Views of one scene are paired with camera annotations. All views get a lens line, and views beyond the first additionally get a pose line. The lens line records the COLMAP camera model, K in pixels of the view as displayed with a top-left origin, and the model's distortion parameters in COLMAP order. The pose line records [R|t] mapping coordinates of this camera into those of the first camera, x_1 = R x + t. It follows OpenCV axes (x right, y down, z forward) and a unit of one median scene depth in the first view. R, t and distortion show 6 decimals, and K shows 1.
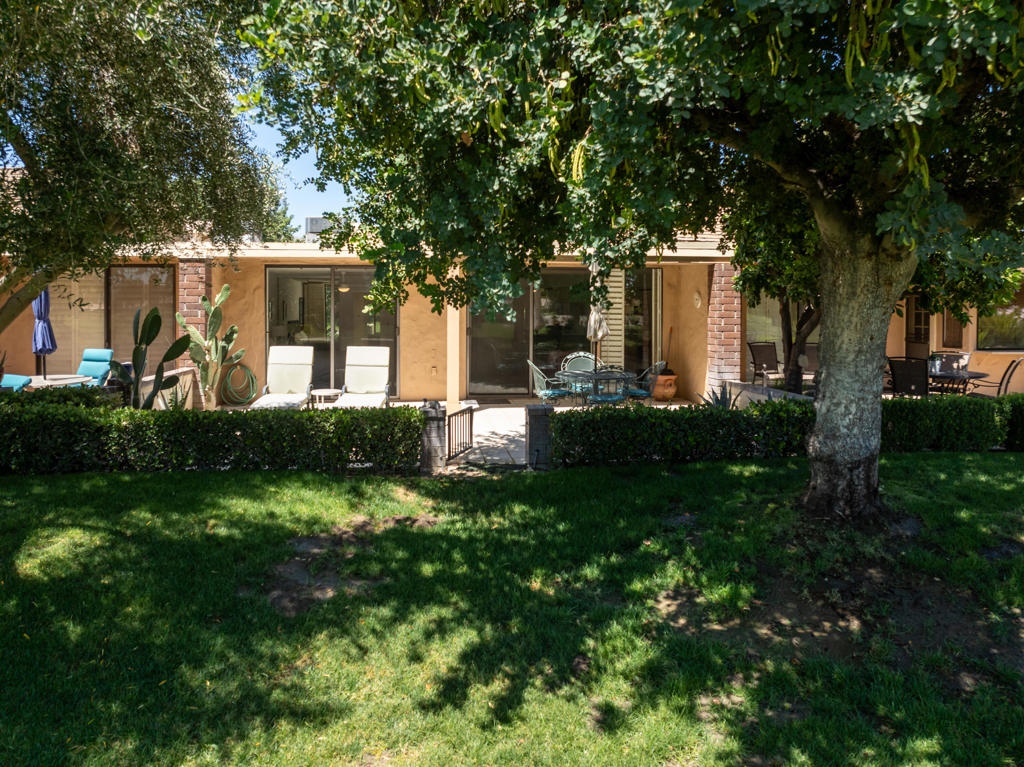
lens RADIAL K [[706.3, 0, 510.1], [0, 706.3, 378.9], [0, 0, 1]] dist [-0.036479, -0.000145]
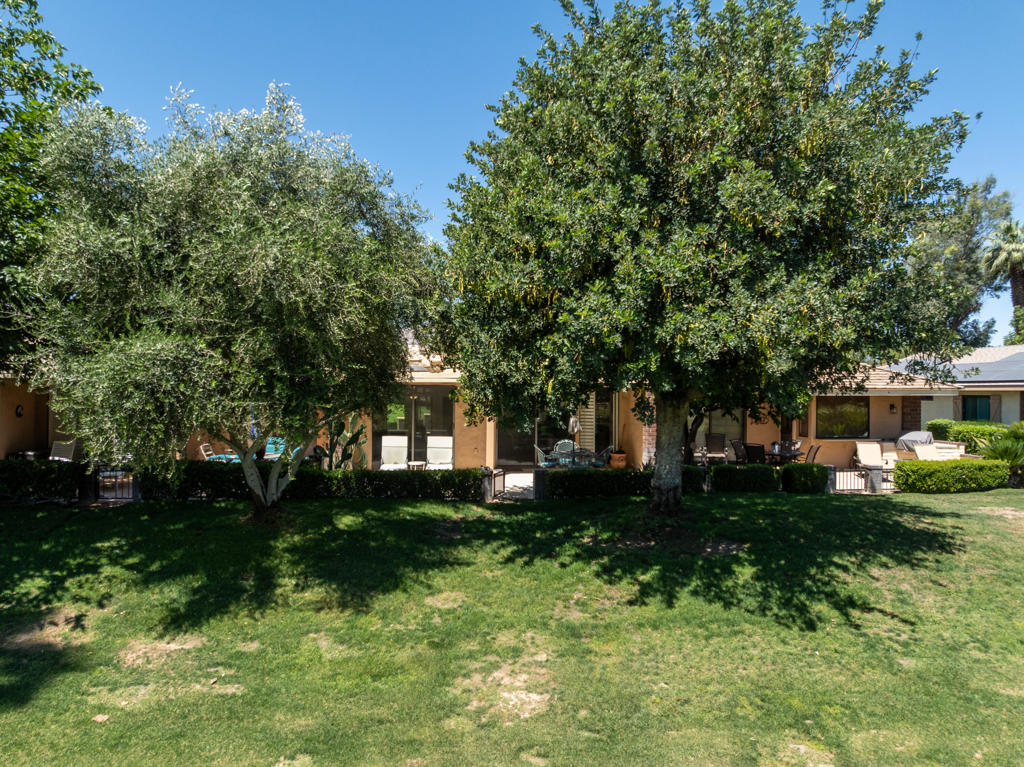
lens RADIAL K [[706.3, 0, 514.2], [0, 706.3, 389.3], [0, 0, 1]] dist [-0.036479, -0.000145]
pose [[0.999992, 0.003956, 0.000085, -0.043058], [-0.003929, 0.995173, -0.098053, 0.014347], [-0.000472, 0.098052, 0.995181, -1.336384]]
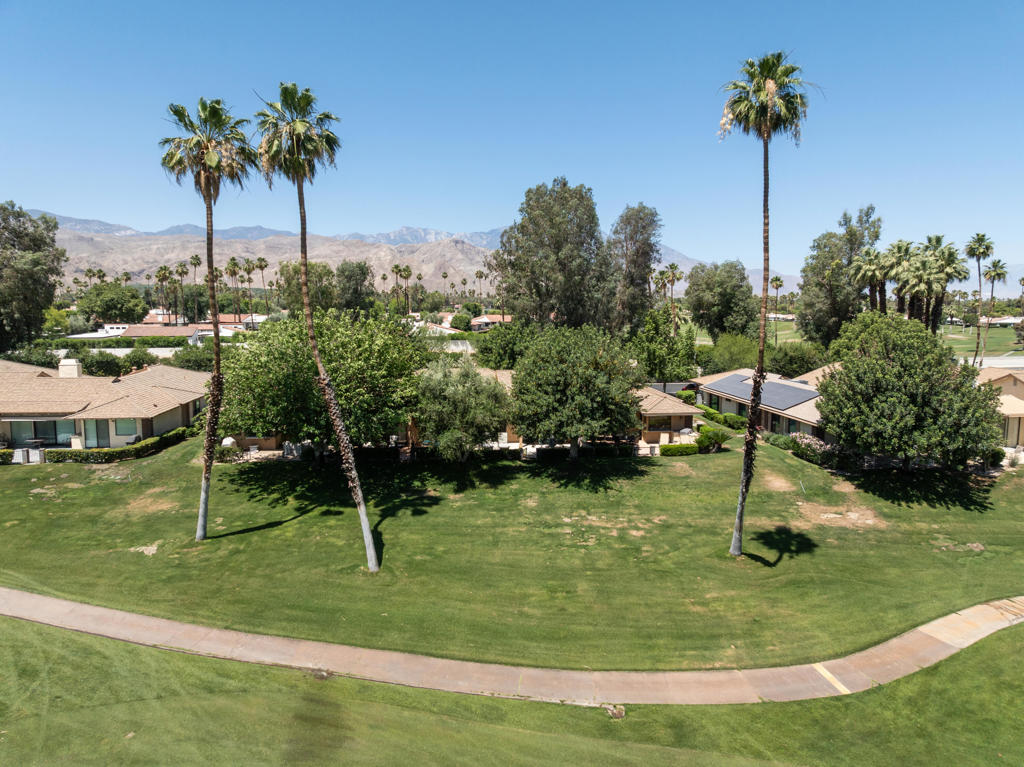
lens RADIAL K [[716.7, 0, 512.5], [0, 716.7, 381.2], [0, 0, 1]] dist [-0.010734, -0.002720]
pose [[0.999868, 0.003756, -0.015789, -0.116077], [-0.003533, 0.999894, 0.014129, -0.883913], [0.015841, -0.014072, 0.999776, -7.274159]]
